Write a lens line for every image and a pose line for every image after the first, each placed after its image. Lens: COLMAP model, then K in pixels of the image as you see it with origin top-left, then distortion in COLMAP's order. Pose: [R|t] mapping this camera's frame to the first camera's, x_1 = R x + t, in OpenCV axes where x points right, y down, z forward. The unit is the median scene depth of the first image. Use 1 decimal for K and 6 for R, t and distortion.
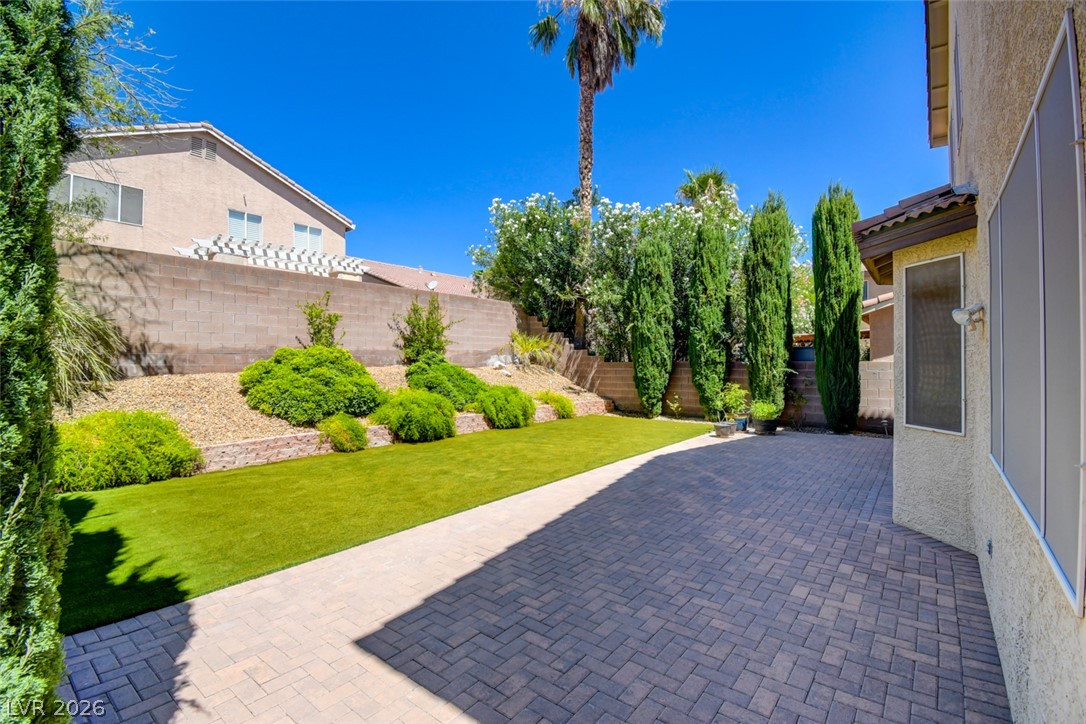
lens RADIAL K [[481.8, 0, 543.0], [0, 481.8, 362.0], [0, 0, 1]] dist [0.023000, -0.024067]
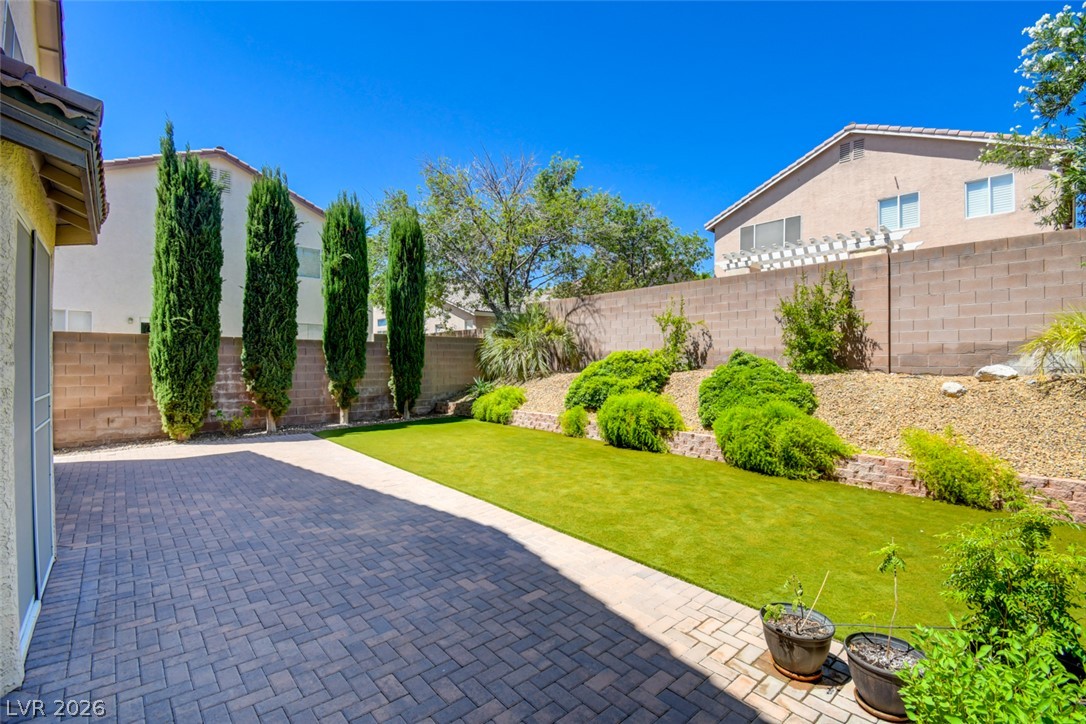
lens RADIAL K [[476.6, 0, 551.7], [0, 476.6, 364.2], [0, 0, 1]] dist [0.017924, -0.024173]
pose [[-0.159653, 0.007699, -0.987143, 0.539761], [-0.003296, 0.999960, 0.008332, -0.005379], [0.987168, 0.004584, -0.159621, 0.769114]]
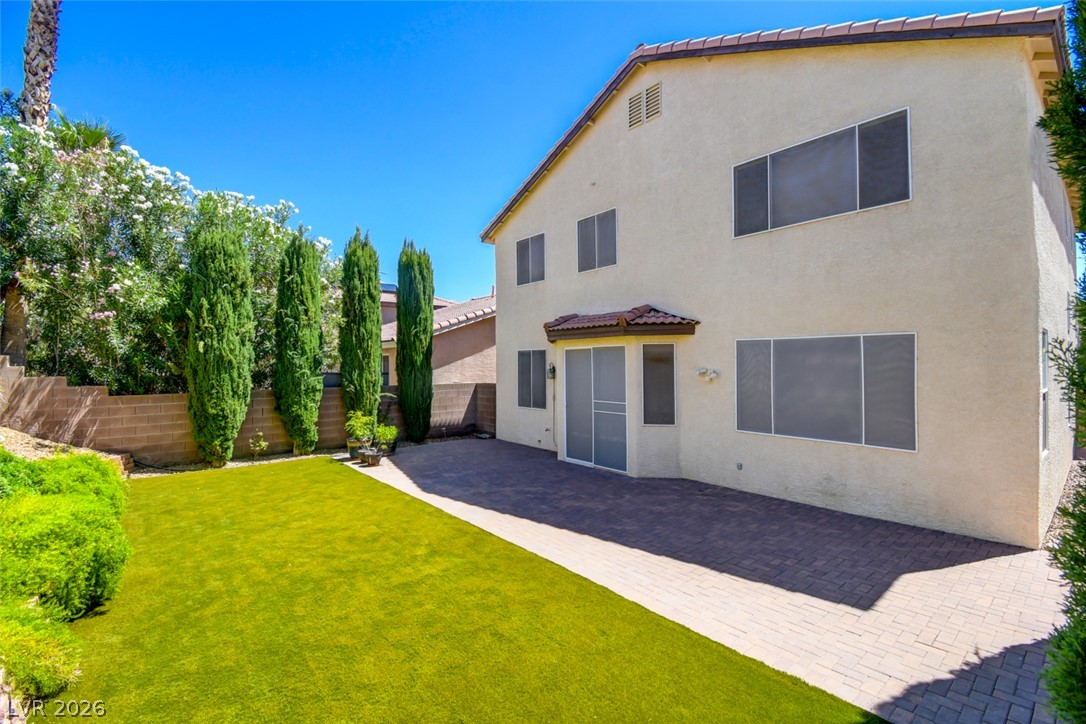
lens RADIAL K [[476.6, 0, 551.7], [0, 476.6, 364.2], [0, 0, 1]] dist [0.017924, -0.024173]
pose [[0.202447, 0.002421, 0.979290, -0.448323], [0.009293, 0.999947, -0.004394, -0.040603], [-0.979249, 0.009990, 0.202414, 0.364486]]
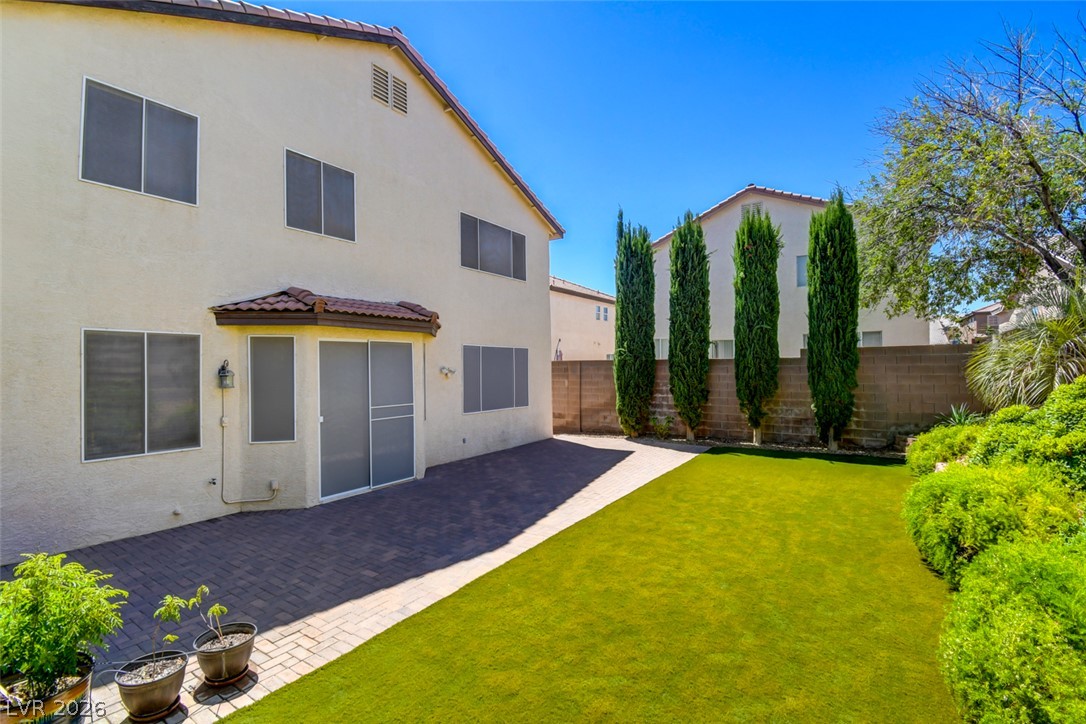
lens RADIAL K [[489.6, 0, 543.0], [0, 489.6, 362.0], [0, 0, 1]] dist [0.018407, -0.026848]
pose [[-0.996753, 0.013161, -0.079431, 0.159948], [0.013577, 0.999897, -0.004707, -0.037284], [0.079361, -0.005770, -0.996829, 1.124555]]
